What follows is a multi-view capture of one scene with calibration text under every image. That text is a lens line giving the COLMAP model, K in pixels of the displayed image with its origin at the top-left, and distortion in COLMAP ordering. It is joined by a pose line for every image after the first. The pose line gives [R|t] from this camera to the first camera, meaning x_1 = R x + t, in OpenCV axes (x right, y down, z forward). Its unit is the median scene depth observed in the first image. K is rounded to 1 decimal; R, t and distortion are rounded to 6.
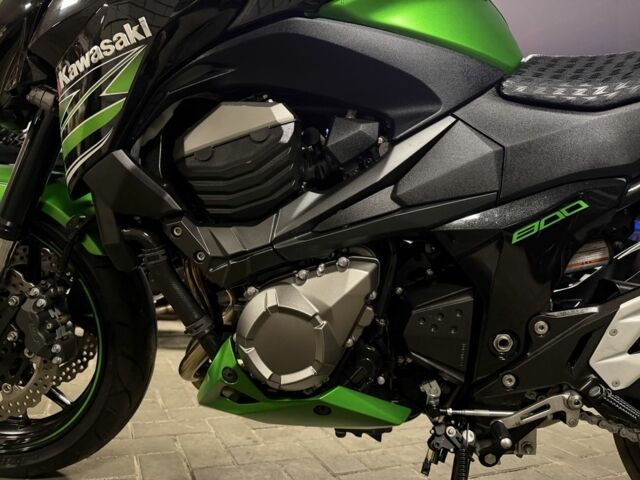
lens RADIAL K [[477.9, 0, 318.2], [0, 477.9, 217.7], [0, 0, 1]] dist [0.038977, -0.101209]
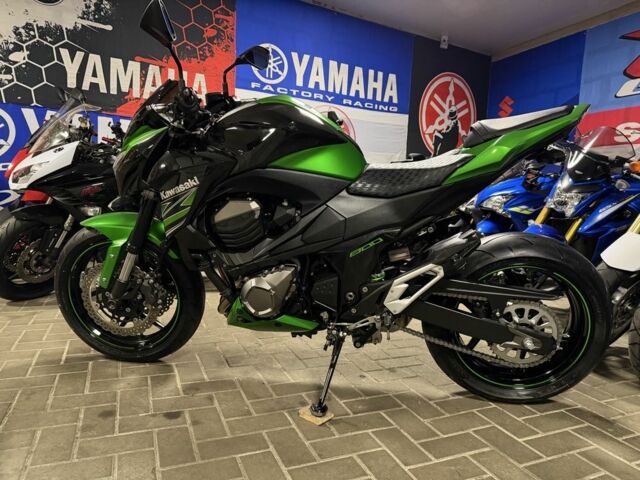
lens RADIAL K [[477.9, 0, 318.2], [0, 477.9, 217.7], [0, 0, 1]] dist [0.038977, -0.101209]
pose [[0.998657, -0.034635, -0.038525, 0.327957], [0.039776, 0.989084, 0.141883, -0.479447], [0.033190, -0.143225, 0.989134, -1.338965]]
